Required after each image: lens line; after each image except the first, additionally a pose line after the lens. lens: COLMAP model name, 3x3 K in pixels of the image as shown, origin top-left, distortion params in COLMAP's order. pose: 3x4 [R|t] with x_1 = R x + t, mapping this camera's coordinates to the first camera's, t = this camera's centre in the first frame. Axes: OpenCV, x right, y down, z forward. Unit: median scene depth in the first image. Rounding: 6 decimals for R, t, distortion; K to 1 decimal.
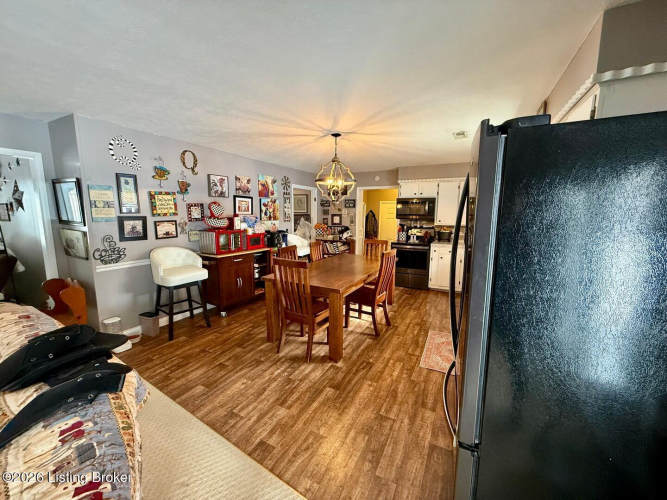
lens RADIAL K [[269.9, 0, 335.4], [0, 269.9, 250.3], [0, 0, 1]] dist [-0.001298, -0.000091]
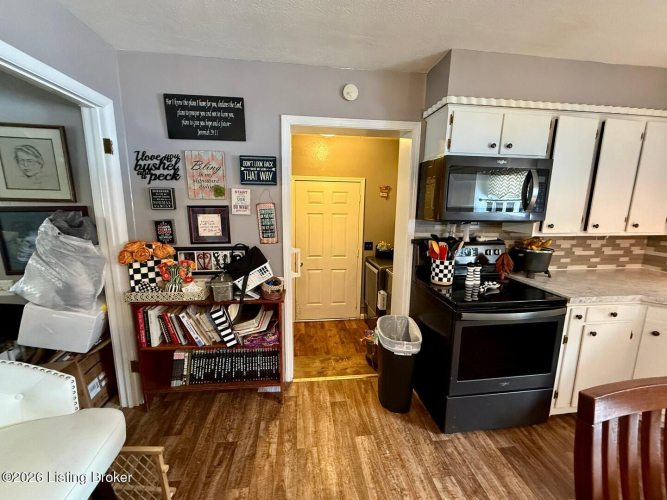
lens RADIAL K [[269.9, 0, 327.7], [0, 269.9, 251.3], [0, 0, 1]] dist [-0.001298, -0.000091]
pose [[0.831507, -0.089754, 0.548216, -0.053044], [0.070887, 0.995937, 0.055538, -0.093462], [-0.550974, -0.007319, 0.834491, 0.693716]]
